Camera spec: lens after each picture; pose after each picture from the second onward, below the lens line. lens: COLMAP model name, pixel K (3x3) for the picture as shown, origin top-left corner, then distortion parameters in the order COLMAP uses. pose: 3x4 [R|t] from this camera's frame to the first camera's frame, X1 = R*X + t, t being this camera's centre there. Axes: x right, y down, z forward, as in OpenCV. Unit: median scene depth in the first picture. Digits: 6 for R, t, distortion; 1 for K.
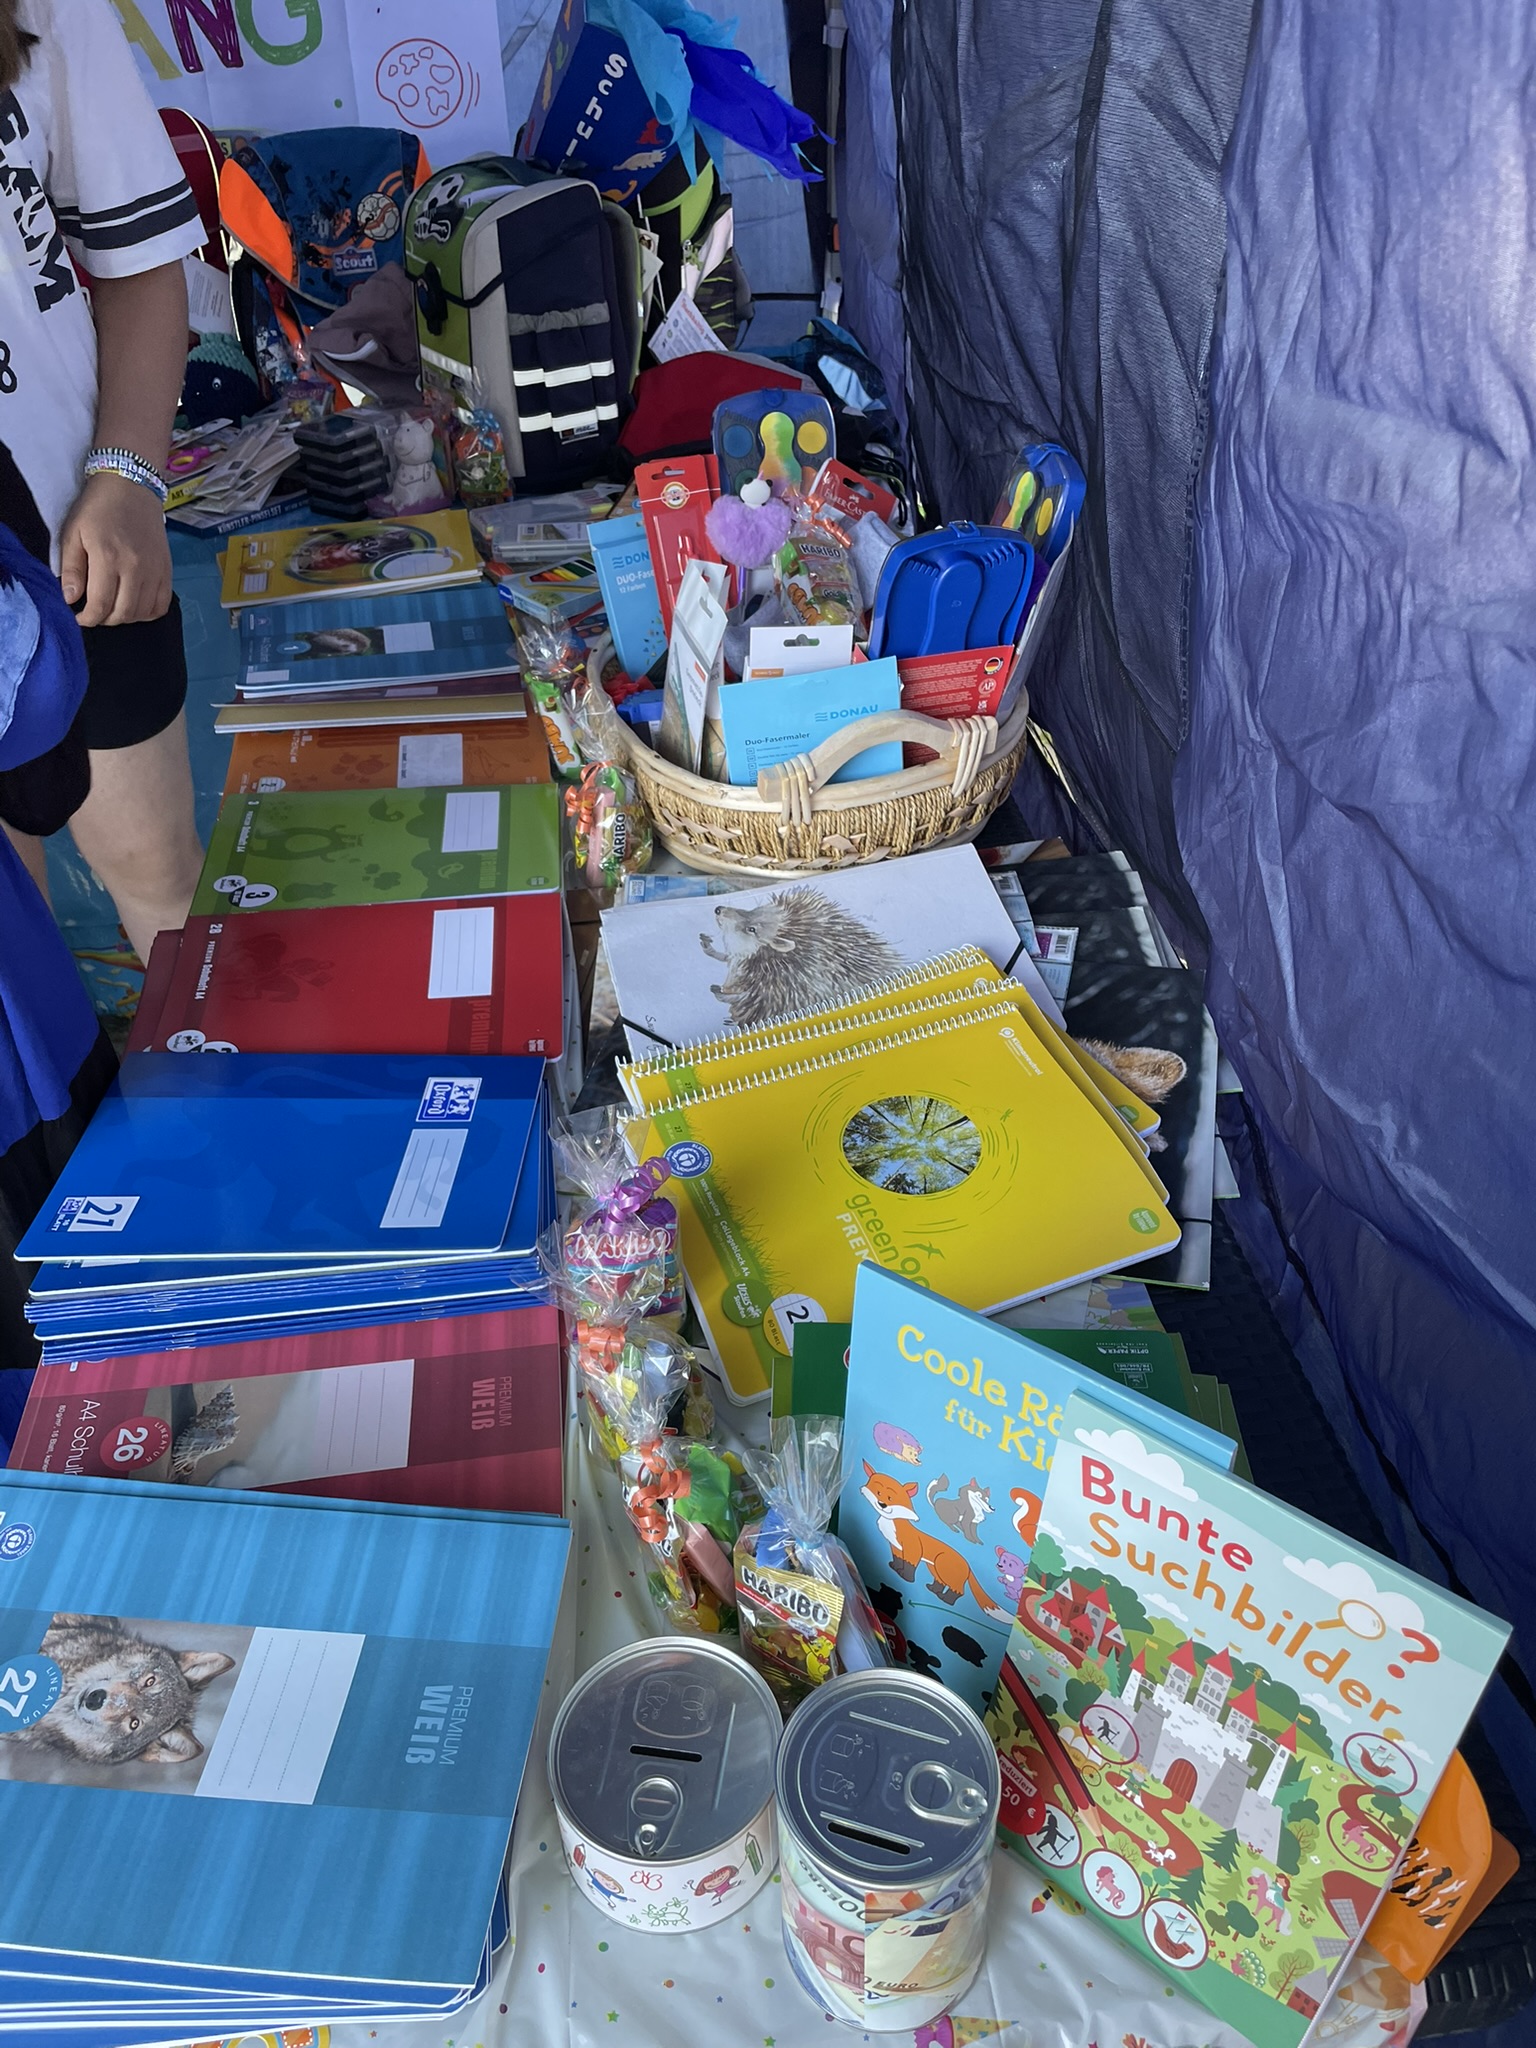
lens RADIAL K [[1563.7, 0, 764.1], [0, 1563.7, 1031.5], [0, 0, 1]] dist [0.100077, -0.142673]
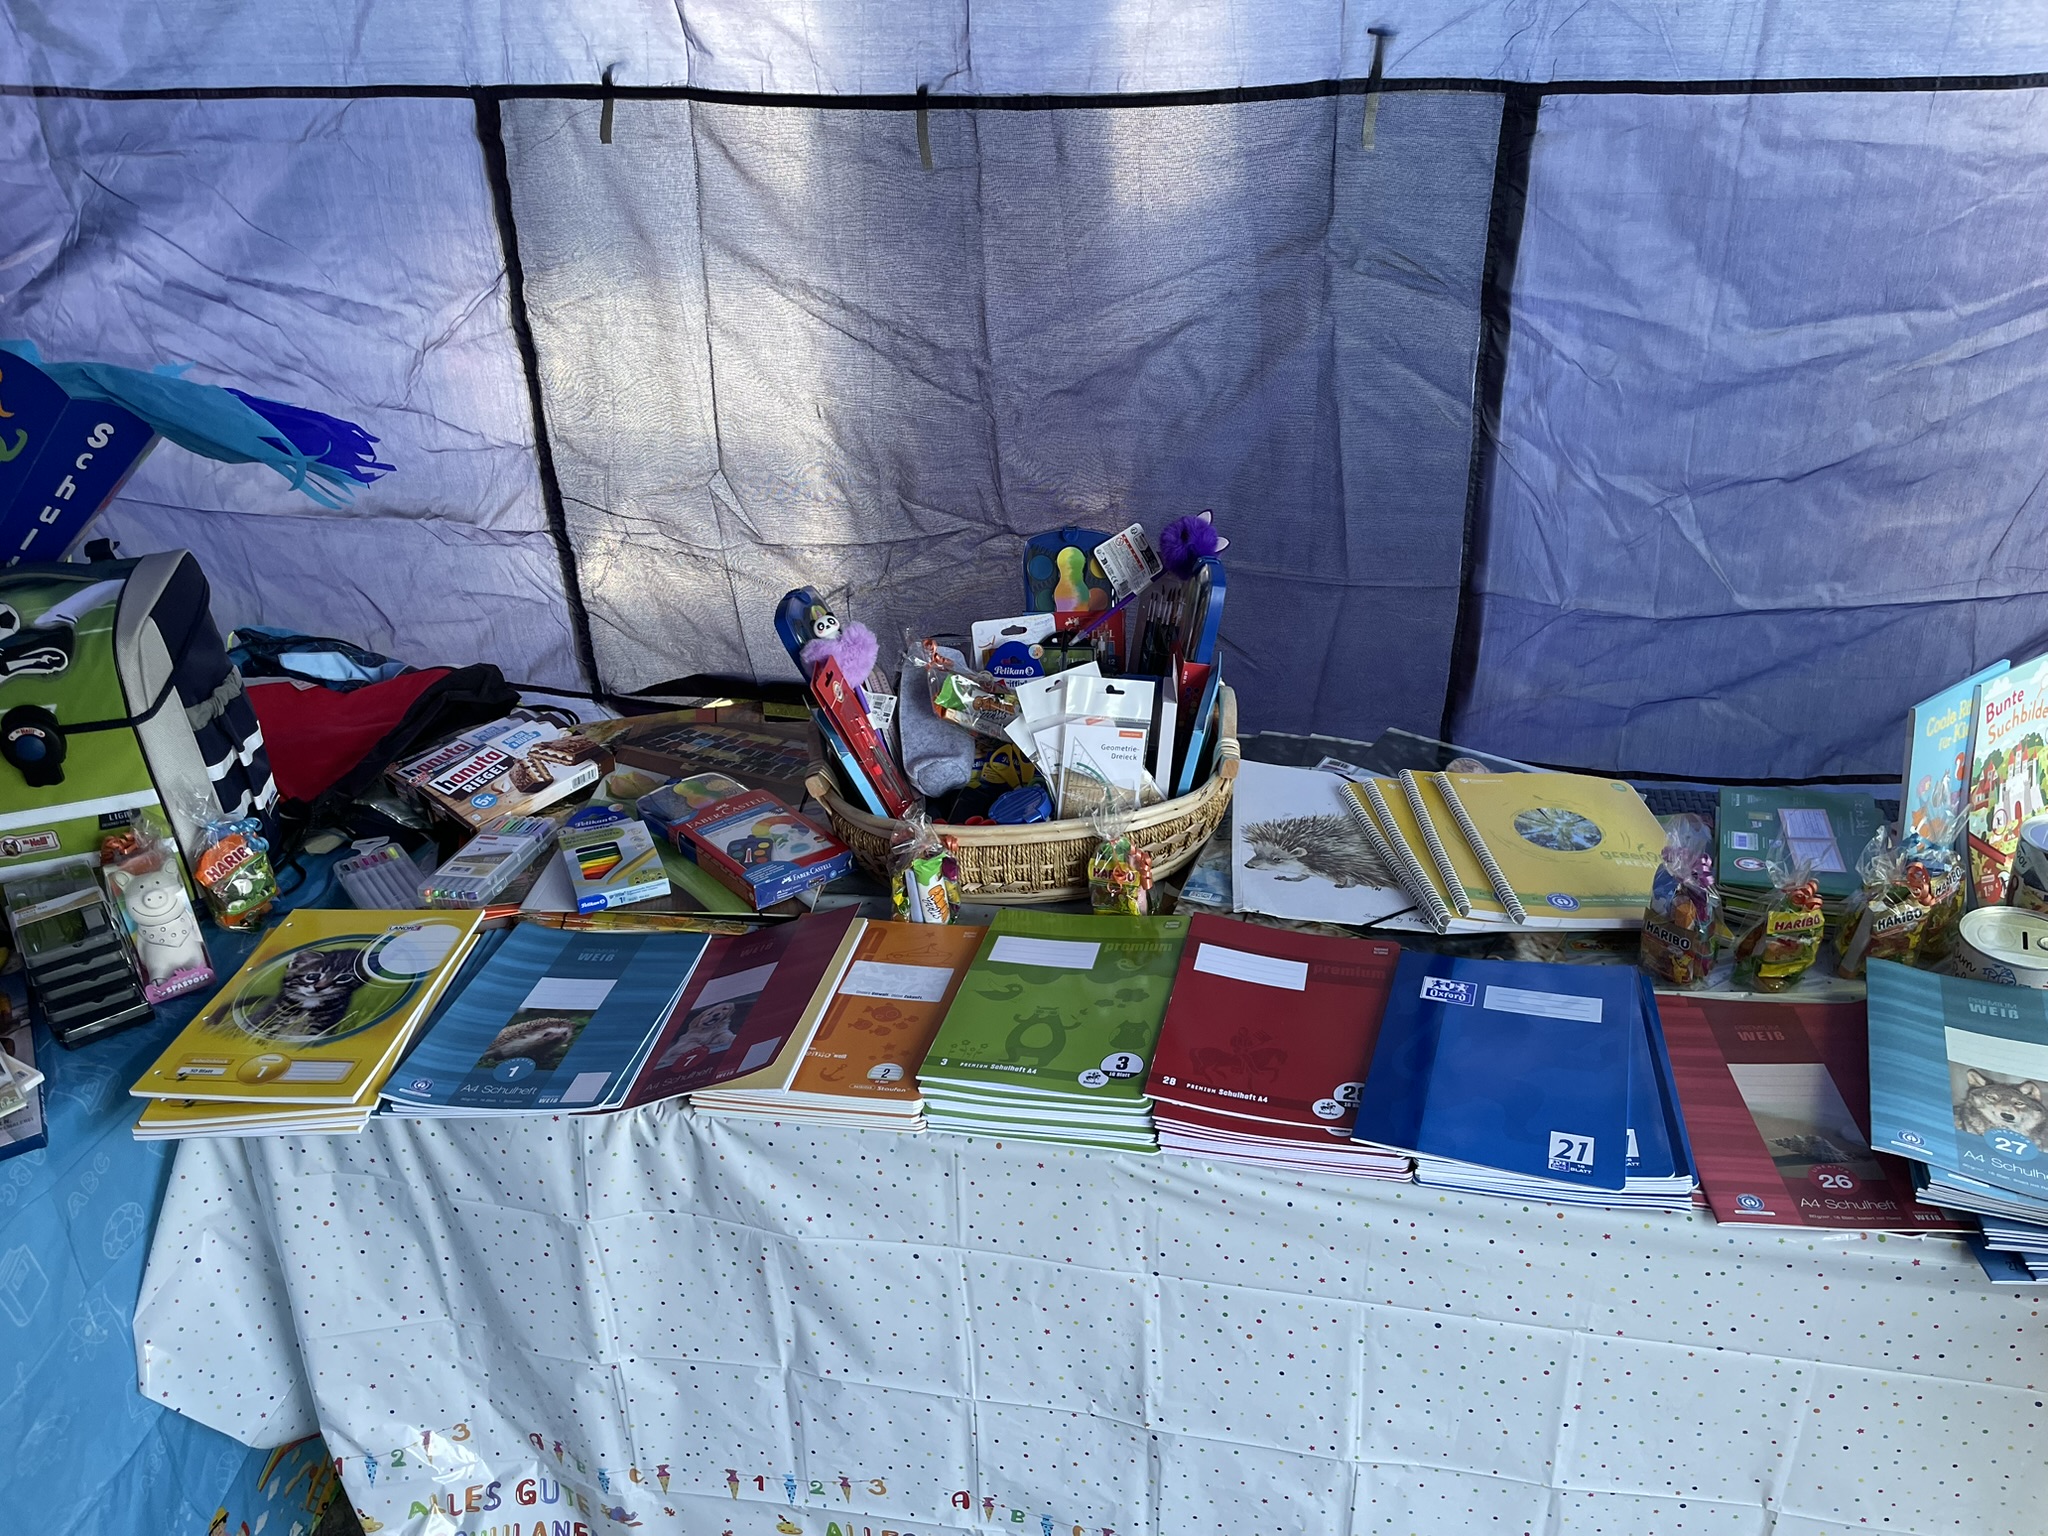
lens RADIAL K [[1563.7, 0, 1033.3], [0, 1563.7, 766.3], [0, 0, 1]] dist [0.100077, -0.142673]
pose [[0.317073, -0.415438, 0.852570, -0.844096], [0.601911, 0.782854, 0.157615, -0.330185], [-0.732917, 0.463196, 0.498279, 0.305967]]
